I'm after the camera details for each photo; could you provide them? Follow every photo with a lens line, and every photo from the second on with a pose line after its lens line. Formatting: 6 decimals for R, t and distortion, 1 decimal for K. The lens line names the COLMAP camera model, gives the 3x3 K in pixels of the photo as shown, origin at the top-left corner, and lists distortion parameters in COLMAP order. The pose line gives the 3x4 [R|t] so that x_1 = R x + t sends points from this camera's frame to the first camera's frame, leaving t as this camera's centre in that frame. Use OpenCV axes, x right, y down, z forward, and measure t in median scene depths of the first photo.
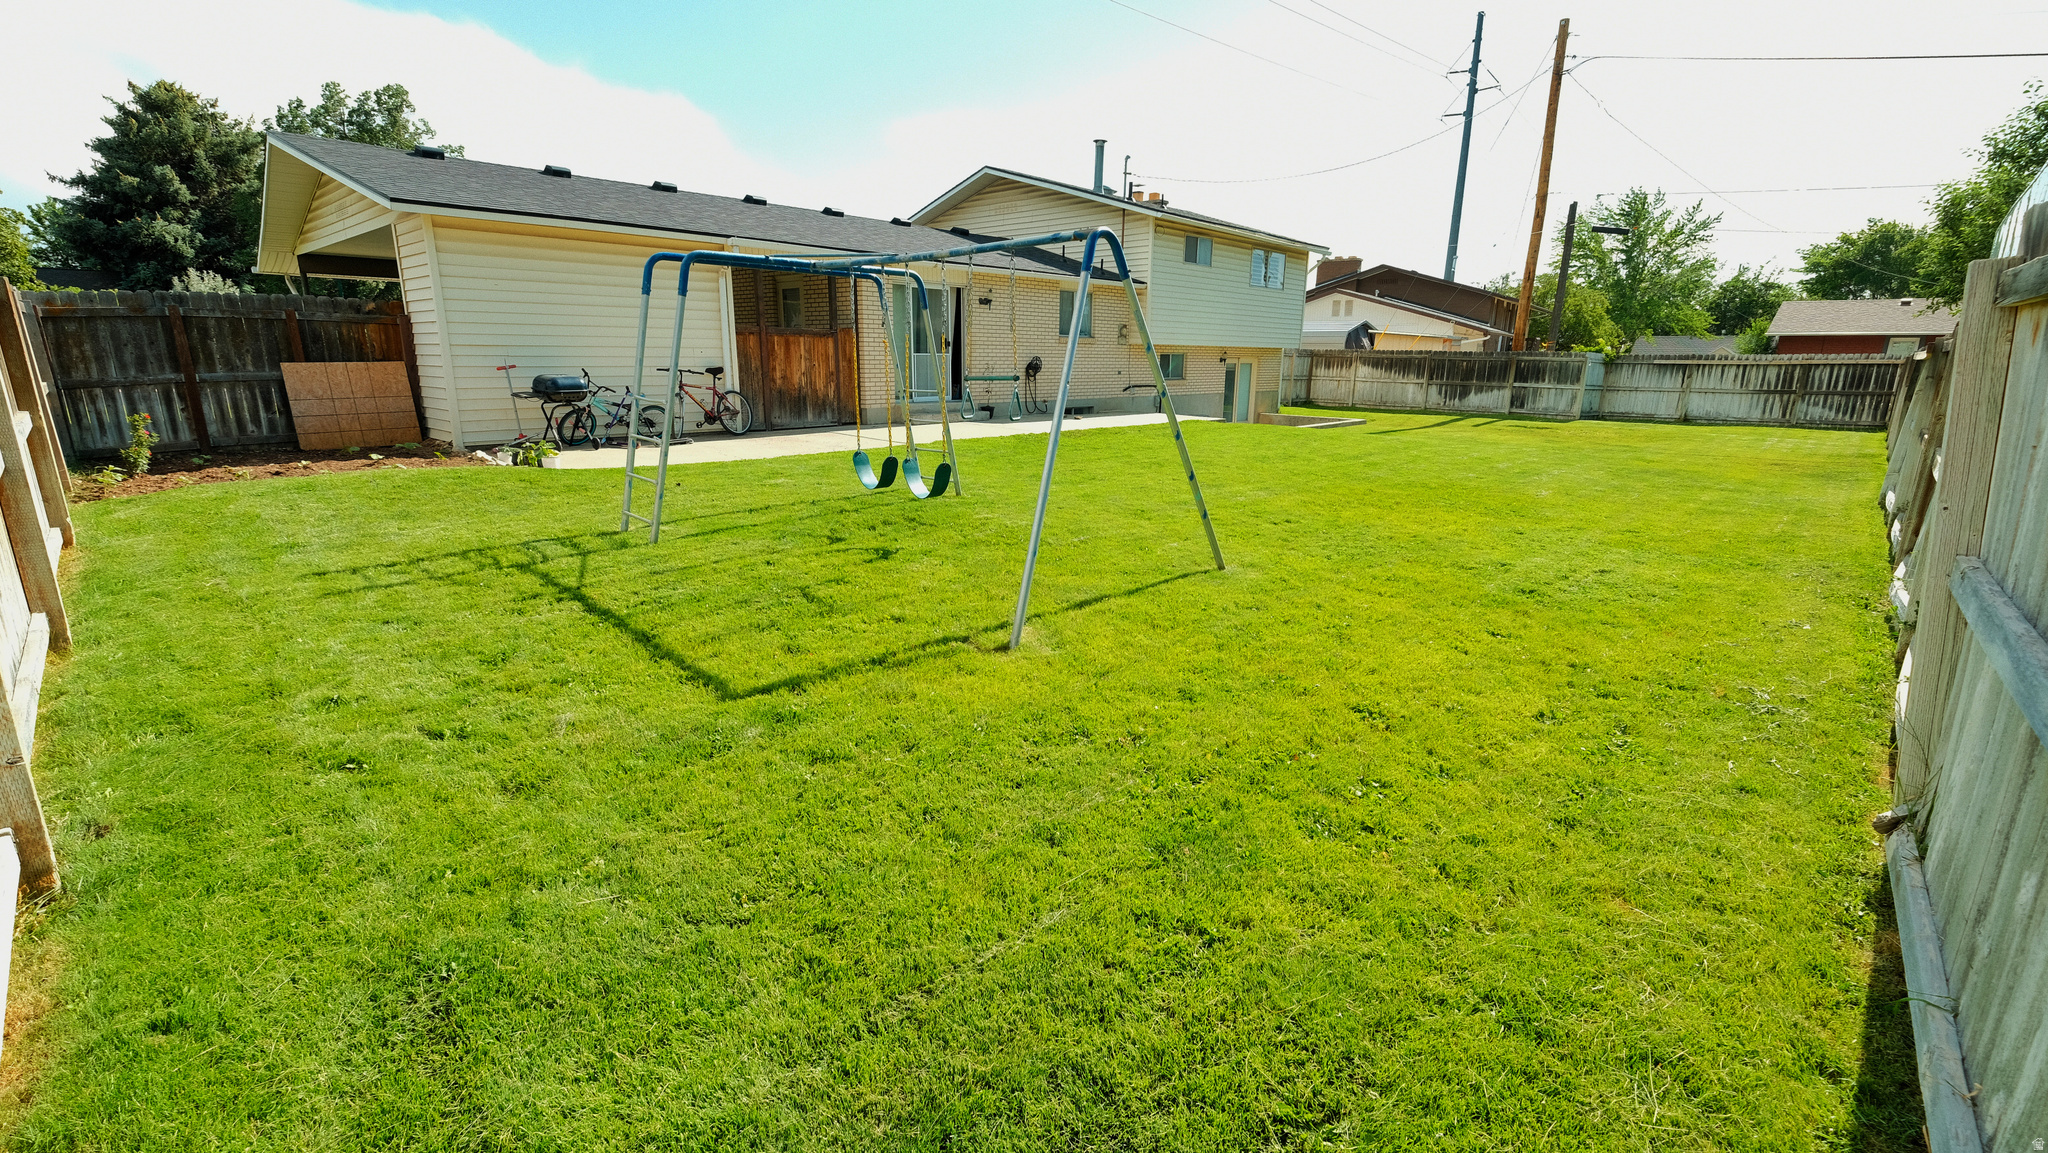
lens RADIAL K [[888.9, 0, 1024.0], [0, 888.9, 576.5], [0, 0, 1]] dist [-0.002322, -0.000456]
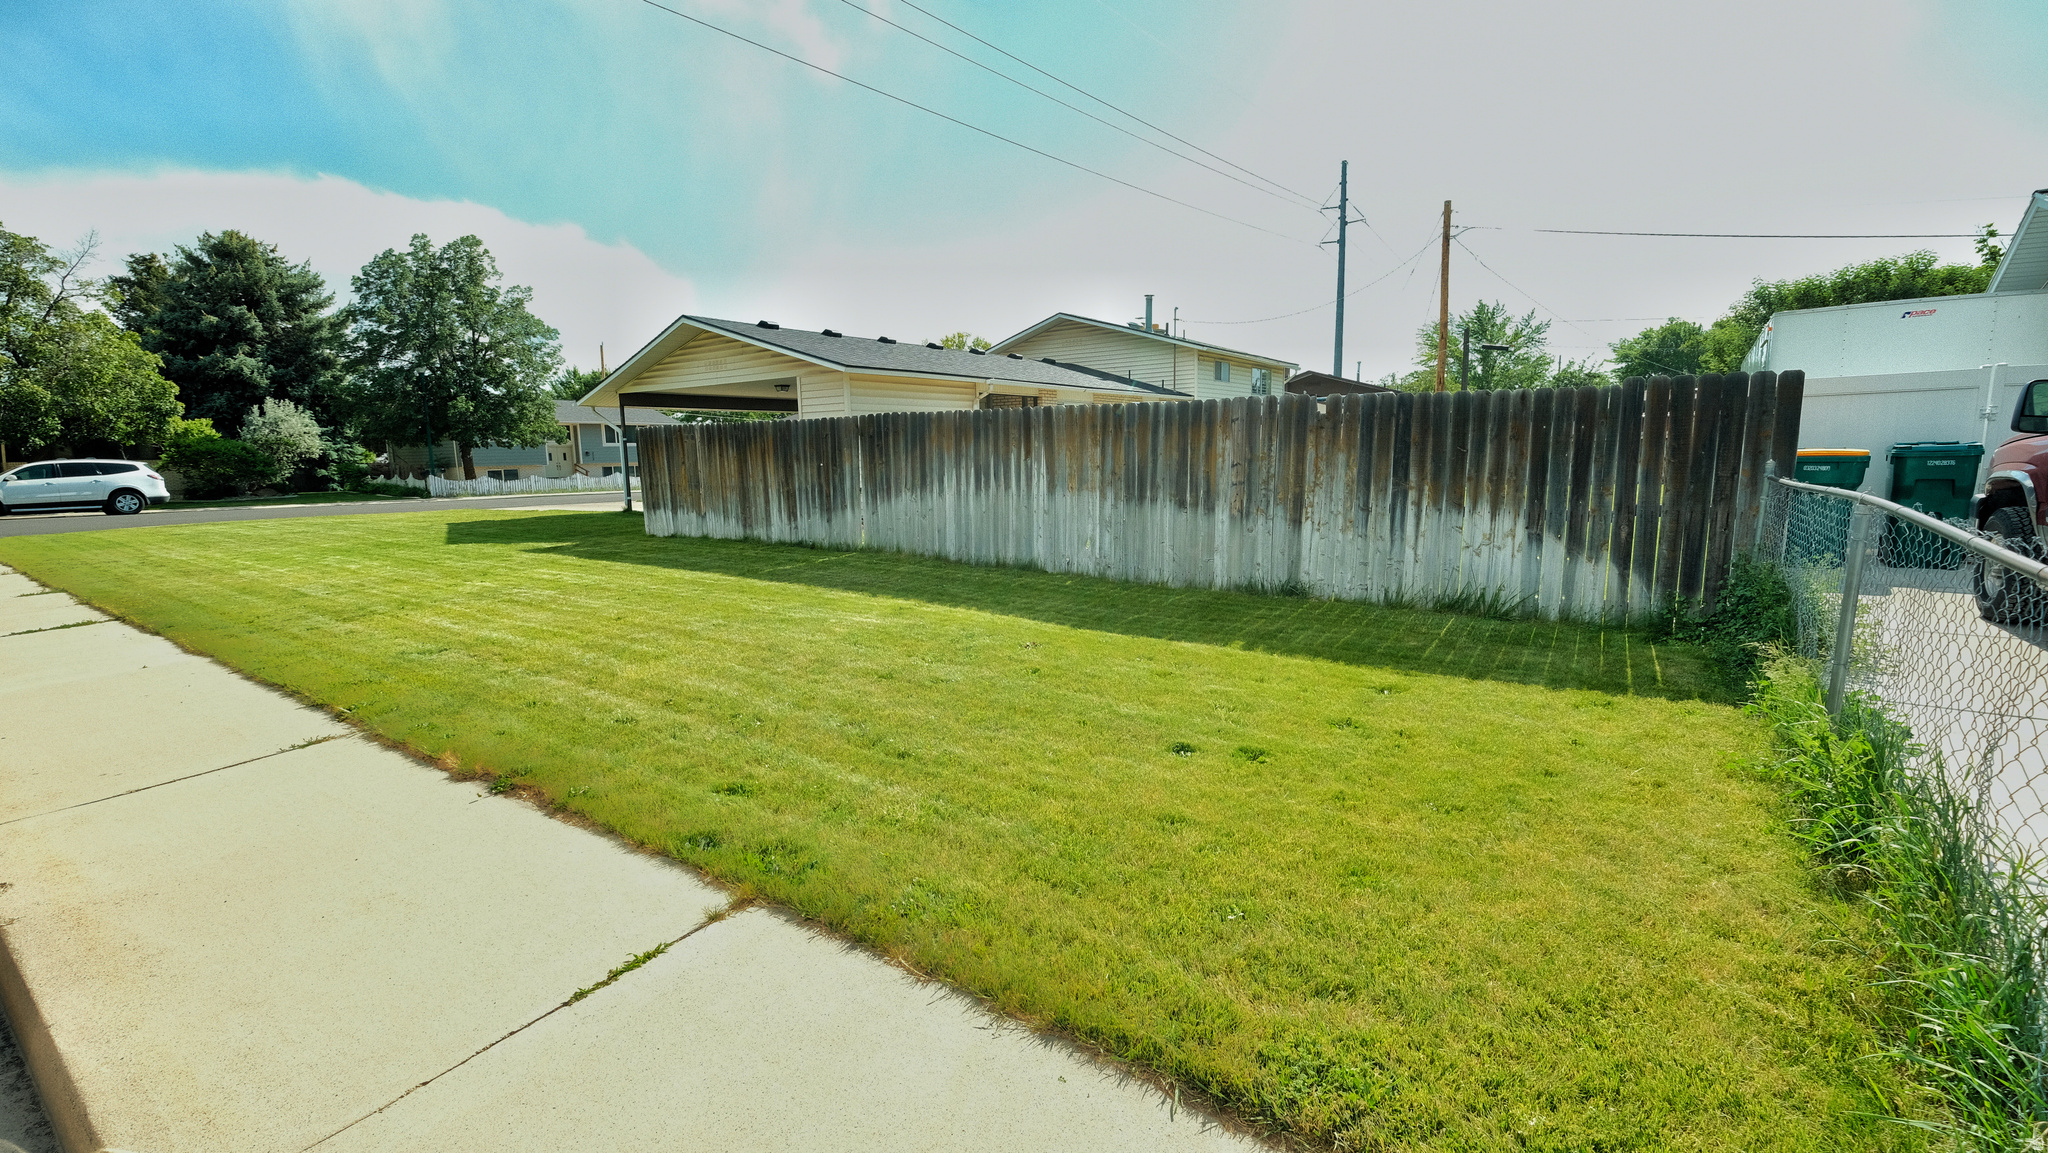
lens RADIAL K [[888.9, 0, 1024.0], [0, 888.9, 576.5], [0, 0, 1]] dist [-0.002322, -0.000456]
pose [[0.991869, -0.048621, 0.117613, -0.153535], [0.060503, 0.993180, -0.099663, 0.034798], [-0.111965, 0.105969, 0.988046, -0.151686]]
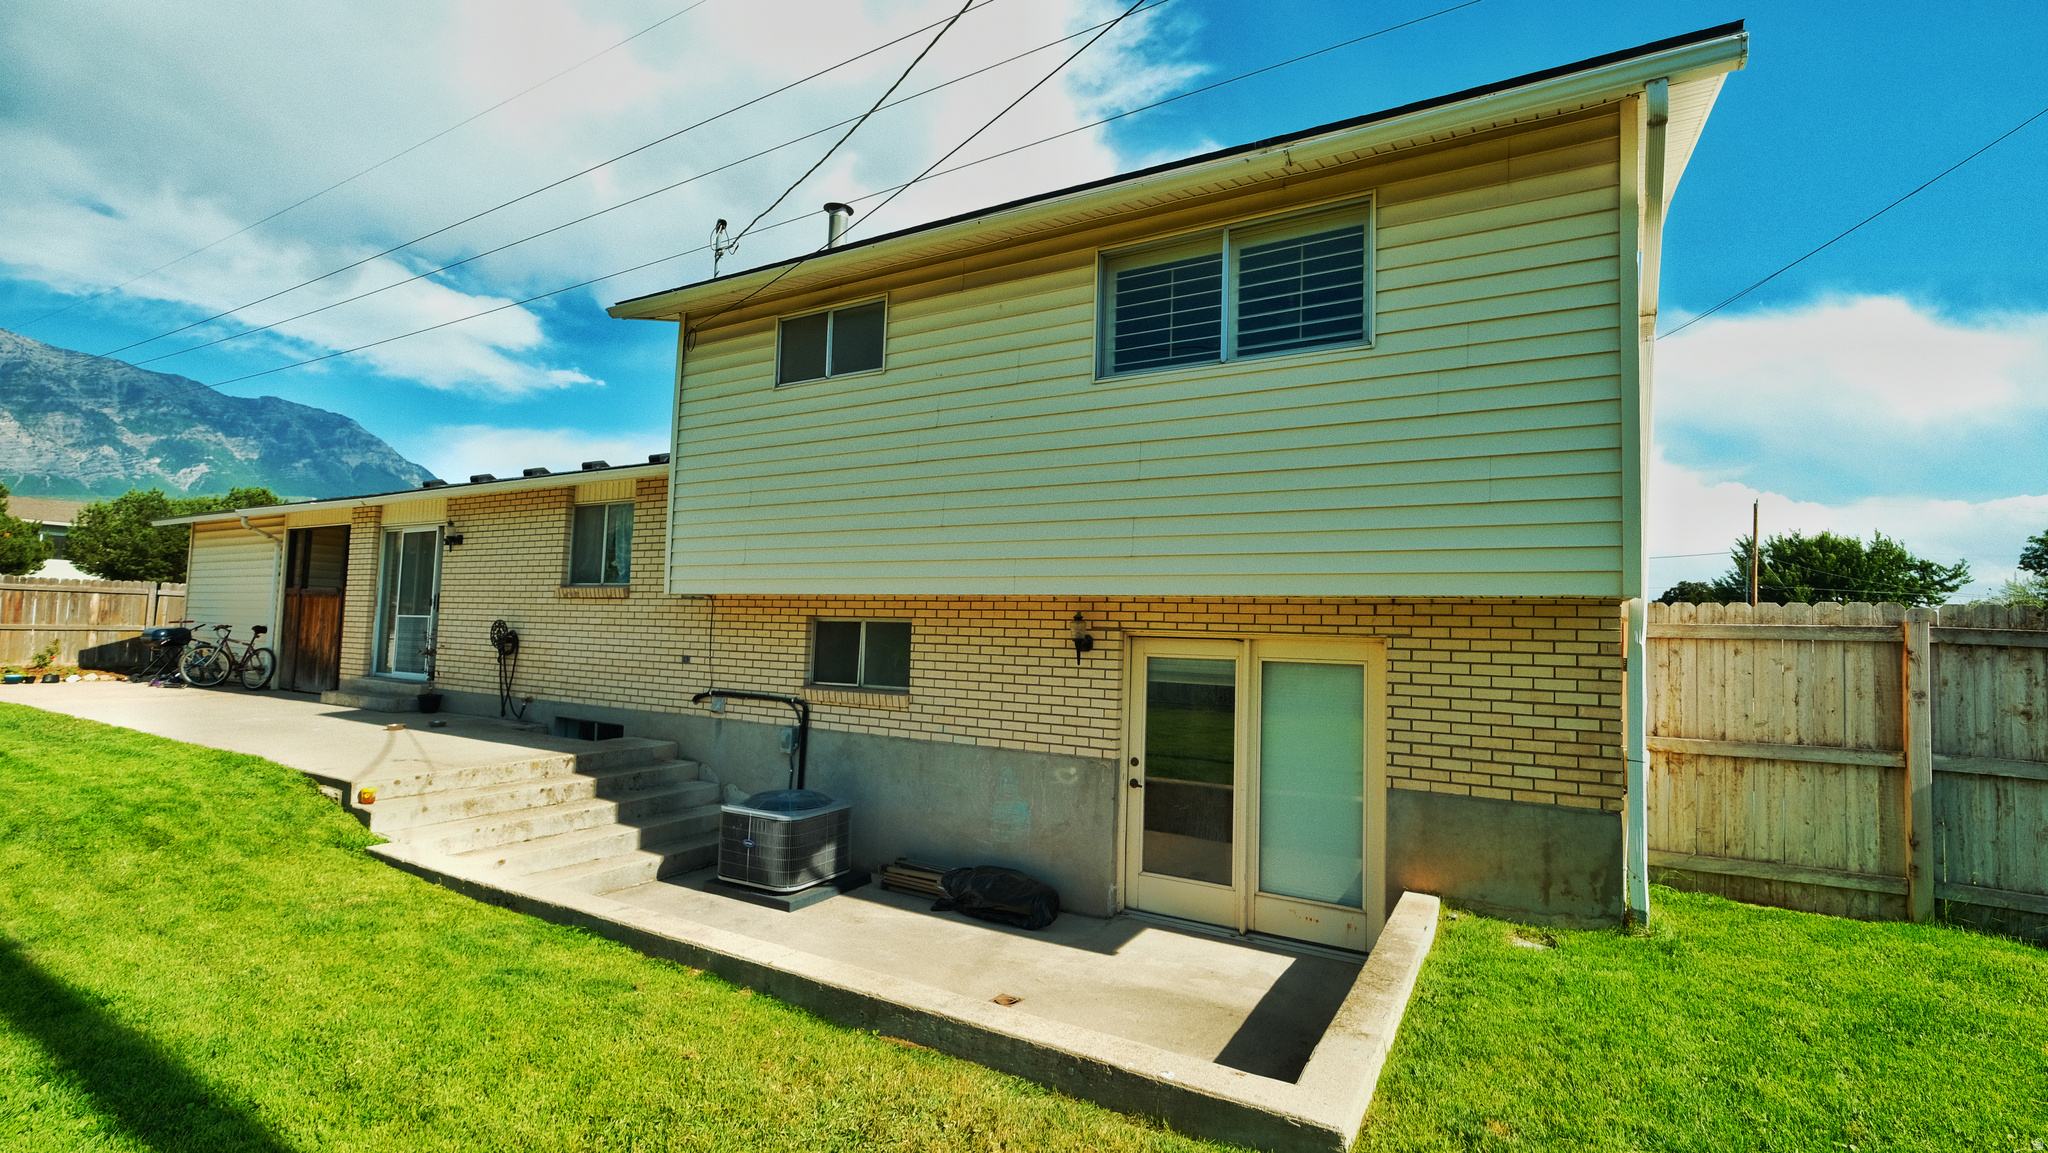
lens RADIAL K [[888.9, 0, 1024.0], [0, 888.9, 576.5], [0, 0, 1]] dist [-0.002322, -0.000456]
pose [[0.220896, -0.055573, -0.973713, 0.306433], [-0.250723, 0.961586, -0.111759, -0.138424], [0.942519, 0.268820, 0.198477, 0.560681]]
